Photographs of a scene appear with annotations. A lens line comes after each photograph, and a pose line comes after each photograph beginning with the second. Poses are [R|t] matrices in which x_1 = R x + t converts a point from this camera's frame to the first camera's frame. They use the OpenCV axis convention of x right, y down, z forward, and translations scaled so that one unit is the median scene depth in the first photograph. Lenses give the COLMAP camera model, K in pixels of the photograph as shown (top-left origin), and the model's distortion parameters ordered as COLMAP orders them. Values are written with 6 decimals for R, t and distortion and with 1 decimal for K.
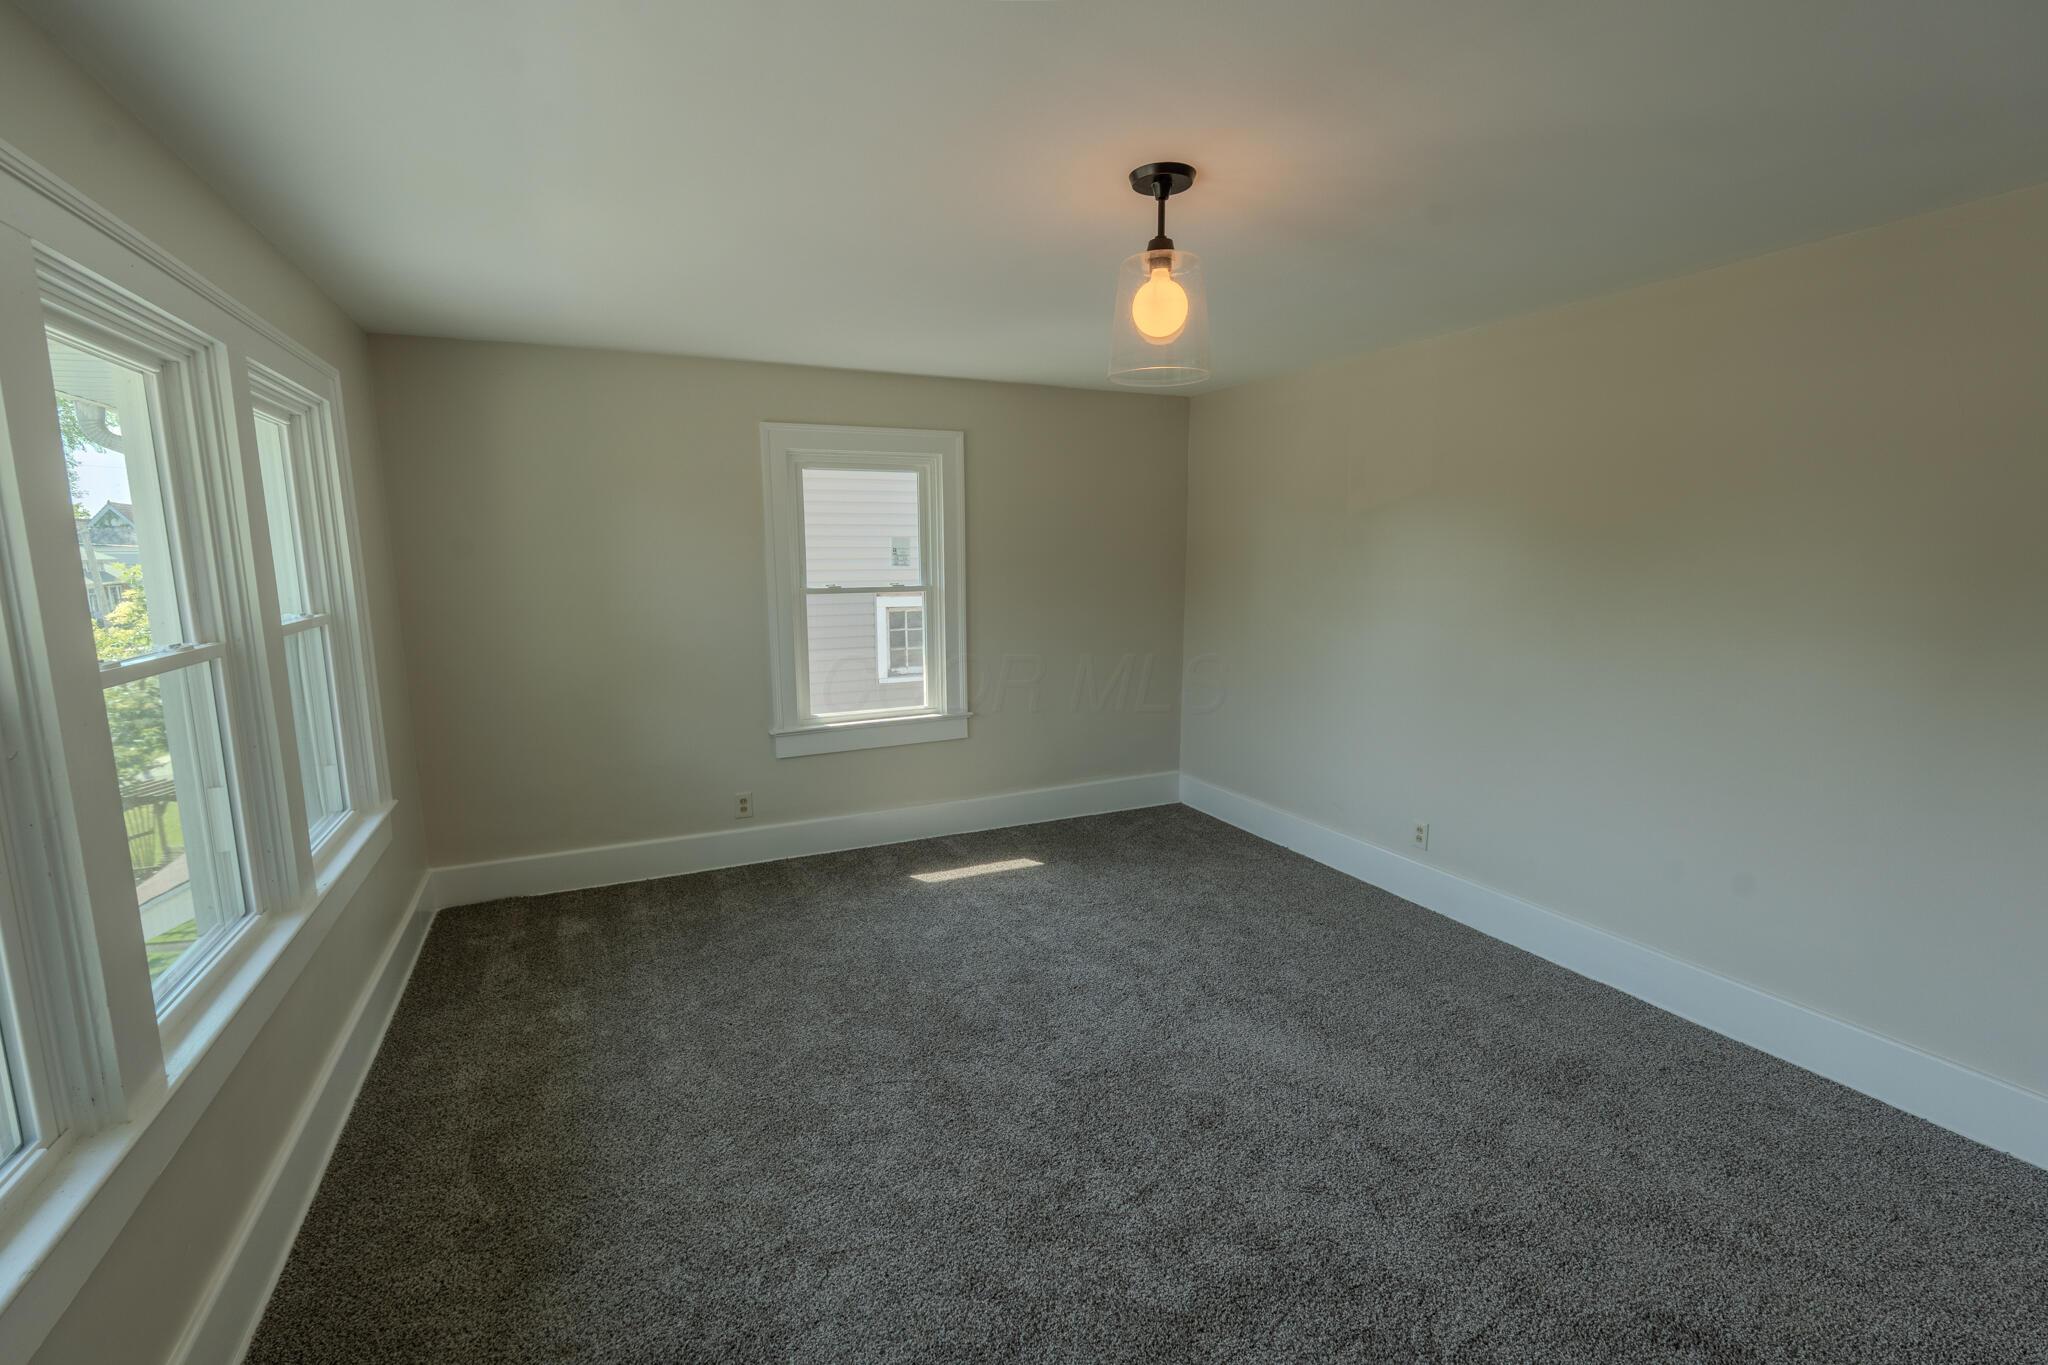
lens RADIAL K [[895.0, 0, 1025.5], [0, 895.0, 688.7], [0, 0, 1]] dist [-0.000549, -0.000333]
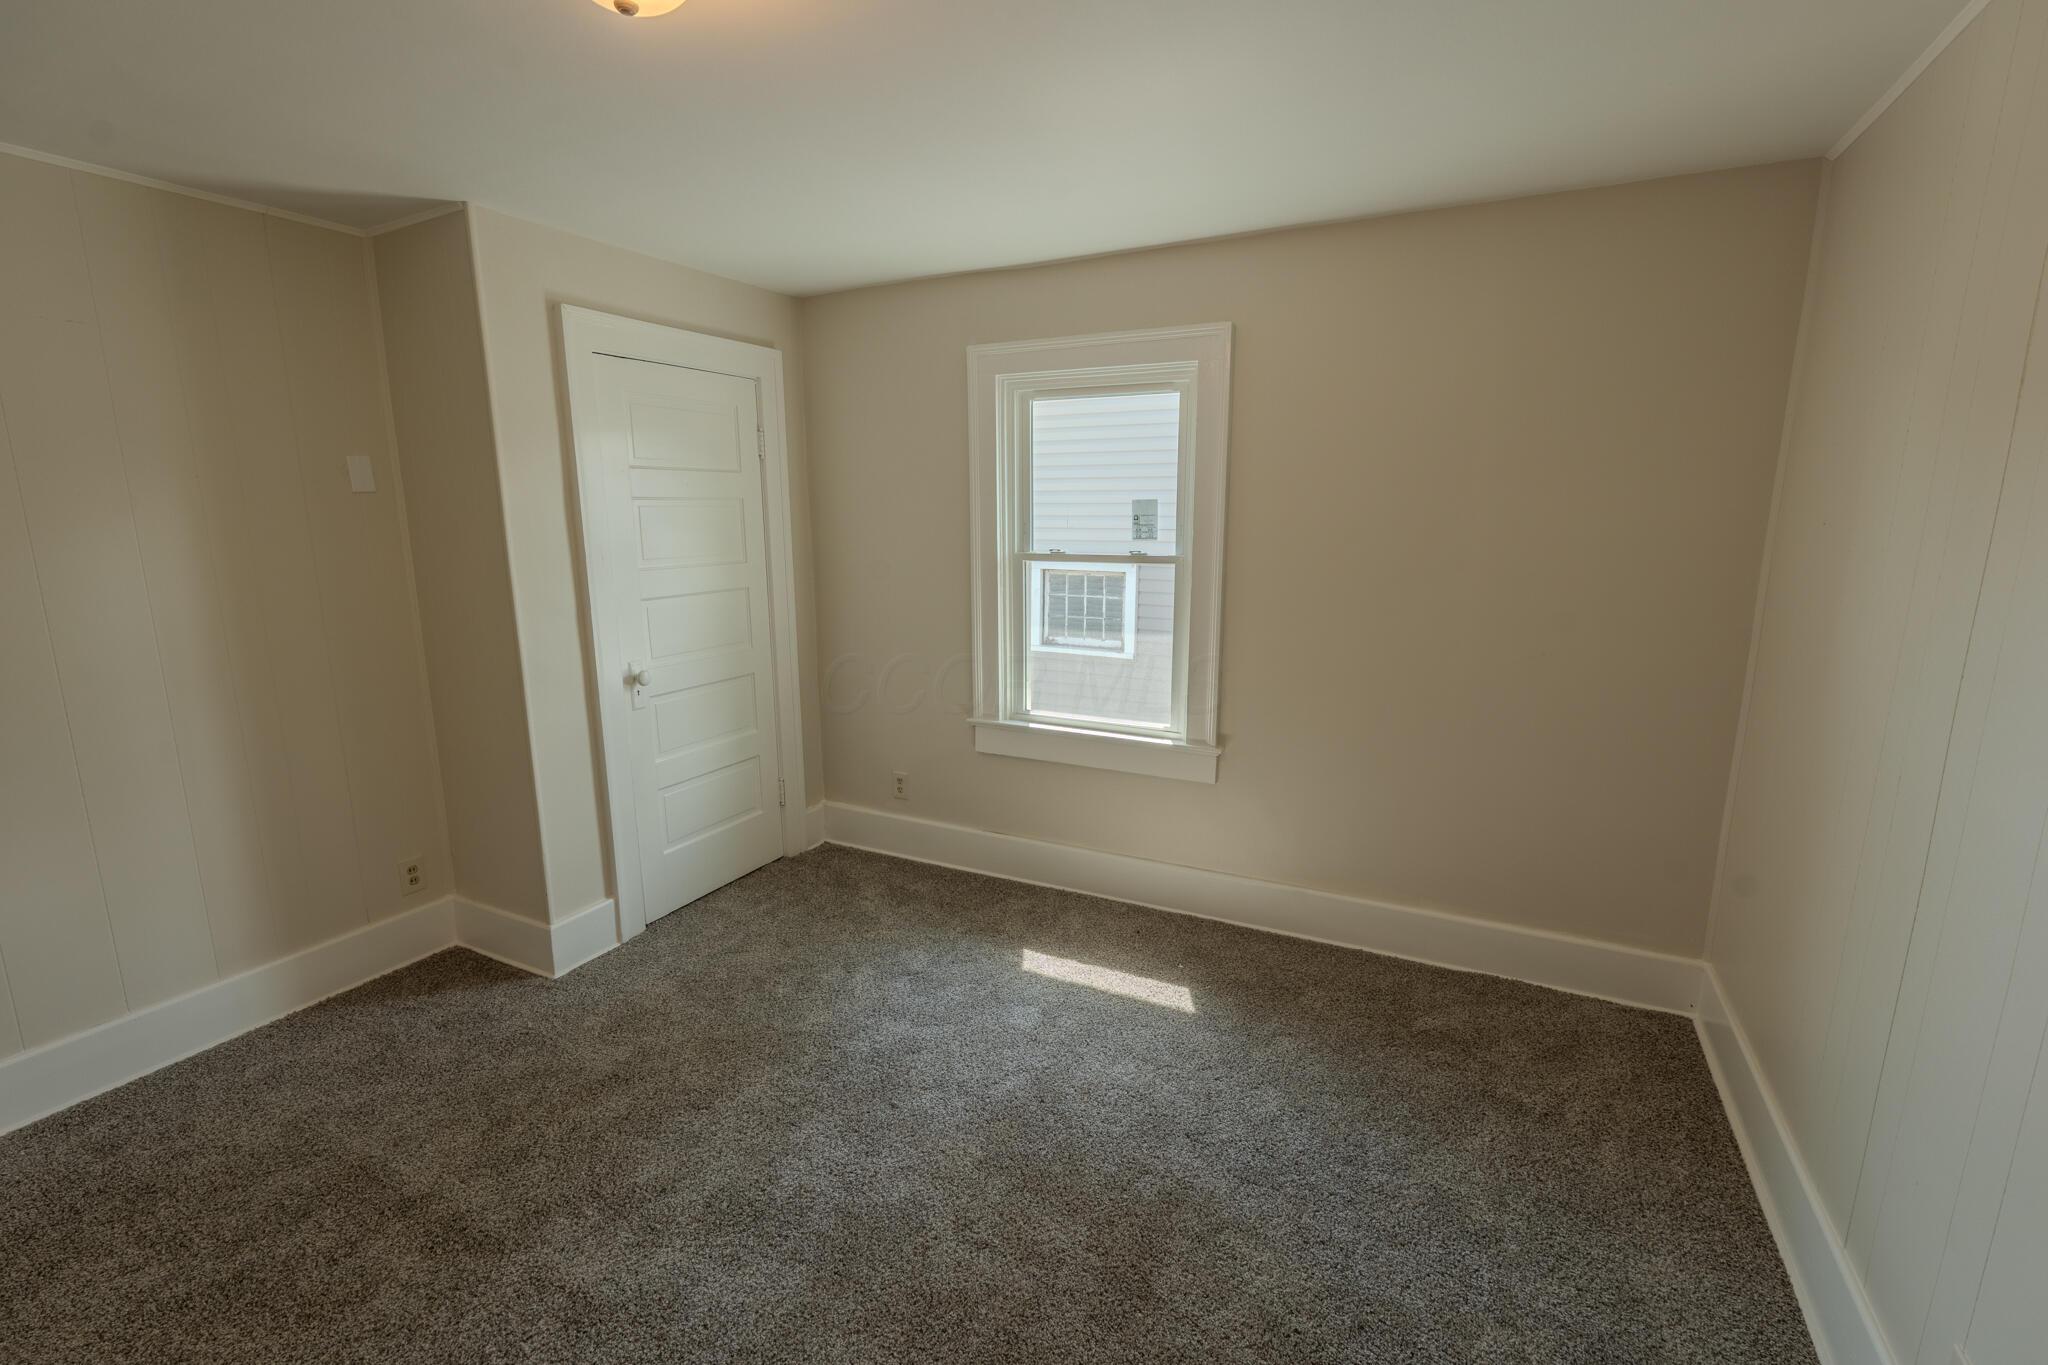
lens RADIAL K [[895.0, 0, 1025.5], [0, 895.0, 688.7], [0, 0, 1]] dist [-0.000549, -0.000333]
pose [[0.615360, 0.161839, -0.771454, 0.388598], [-0.123187, 0.986415, 0.108673, -0.078667], [0.778561, 0.028160, 0.626937, 0.502270]]
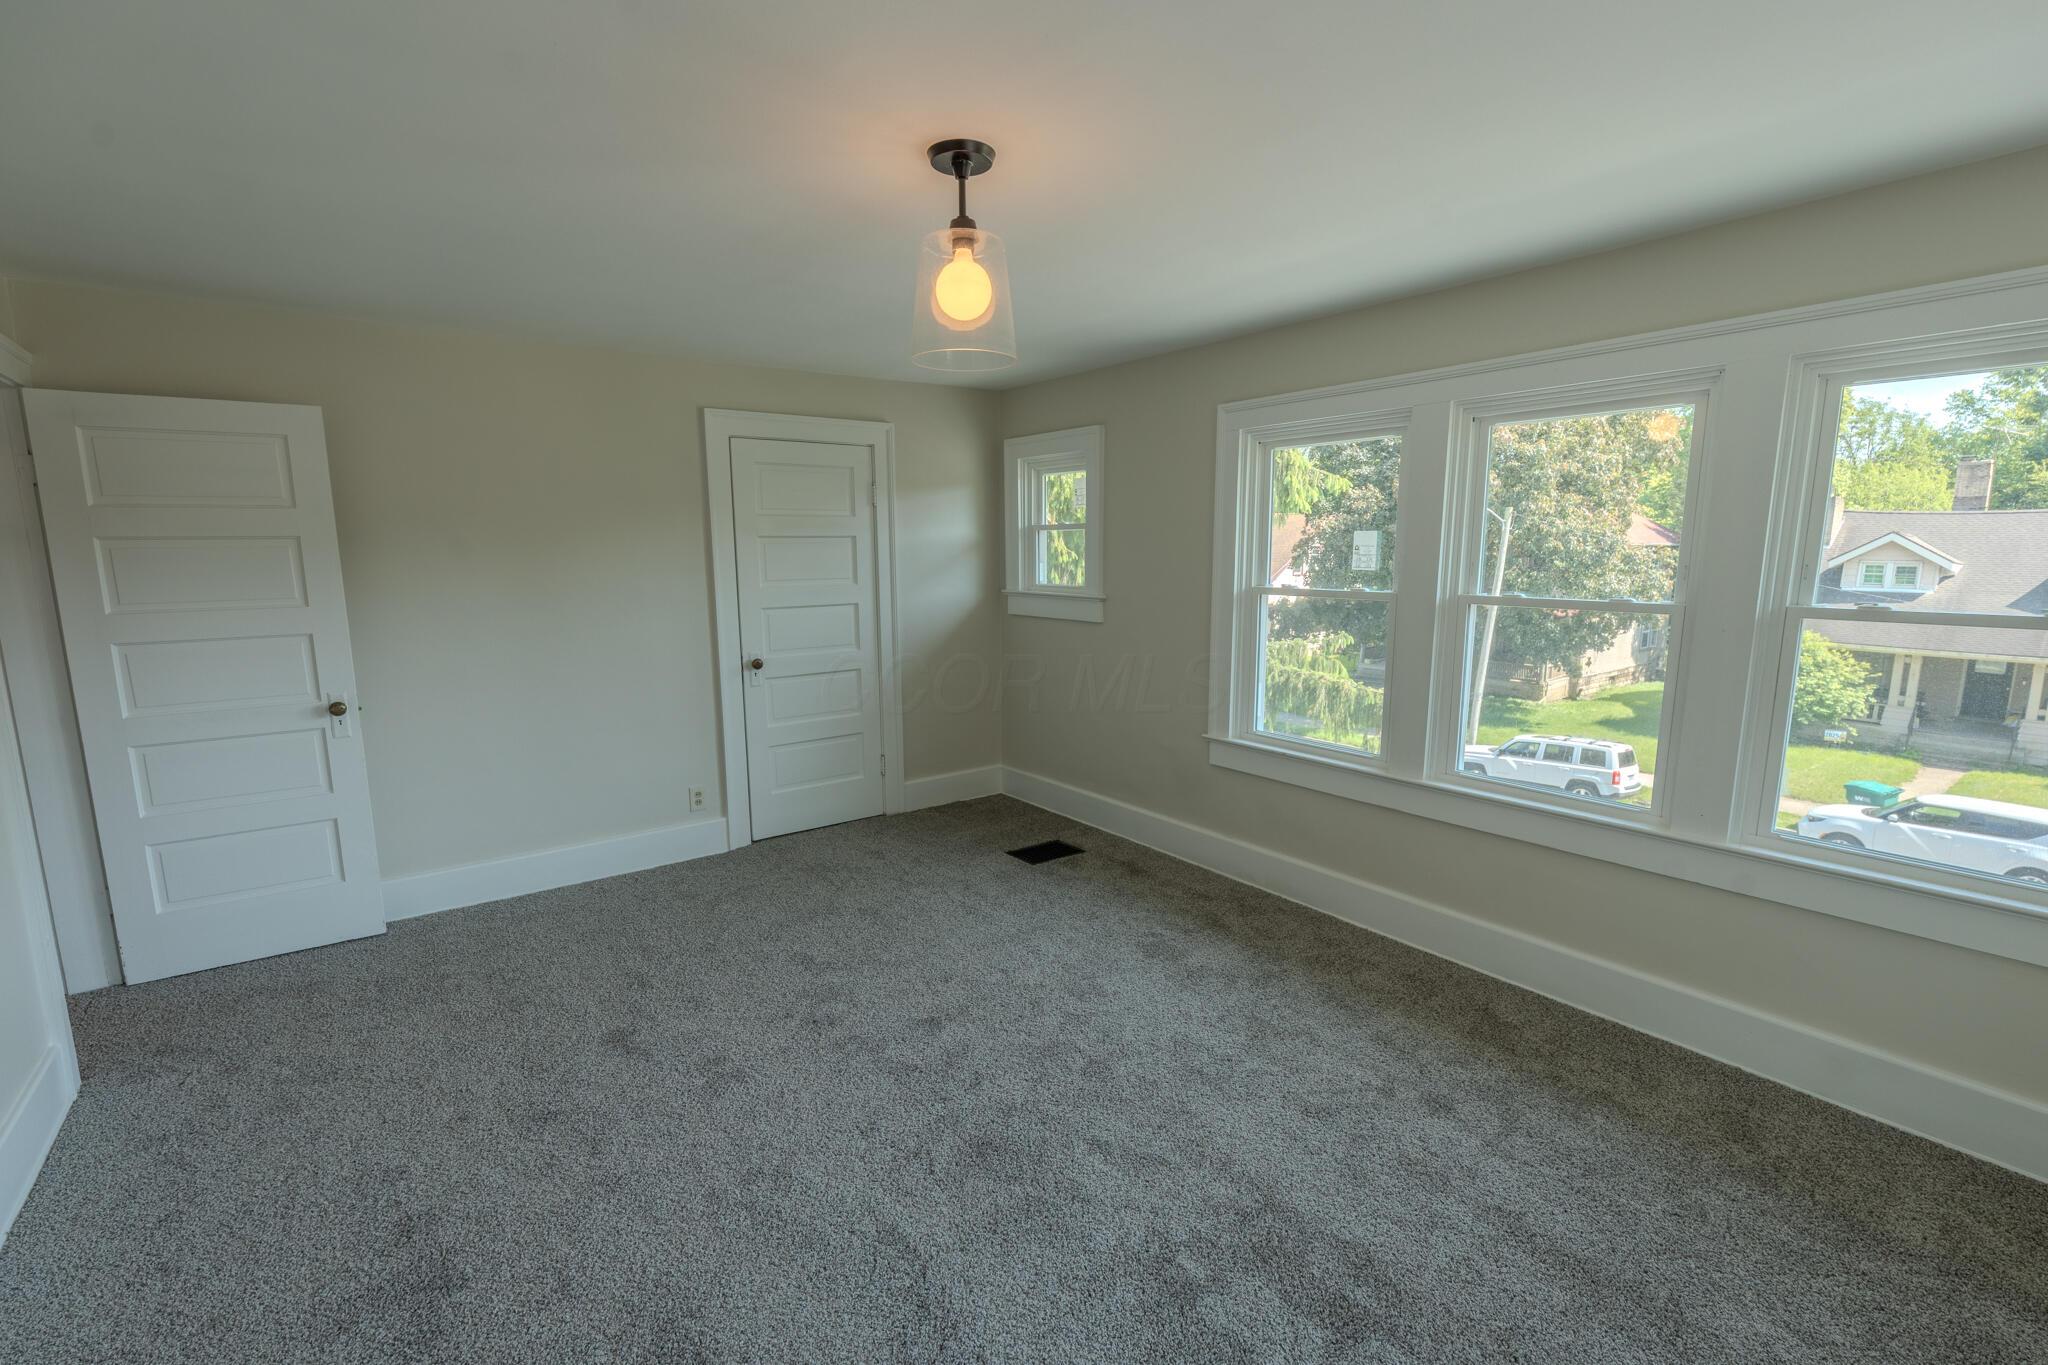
lens RADIAL K [[895.0, 0, 1025.5], [0, 895.0, 688.7], [0, 0, 1]] dist [-0.000549, -0.000333]
pose [[-0.974820, 0.042115, -0.218978, 0.144602], [-0.028338, 0.950645, 0.308984, -0.143914], [0.221183, 0.307409, -0.925515, 0.937579]]
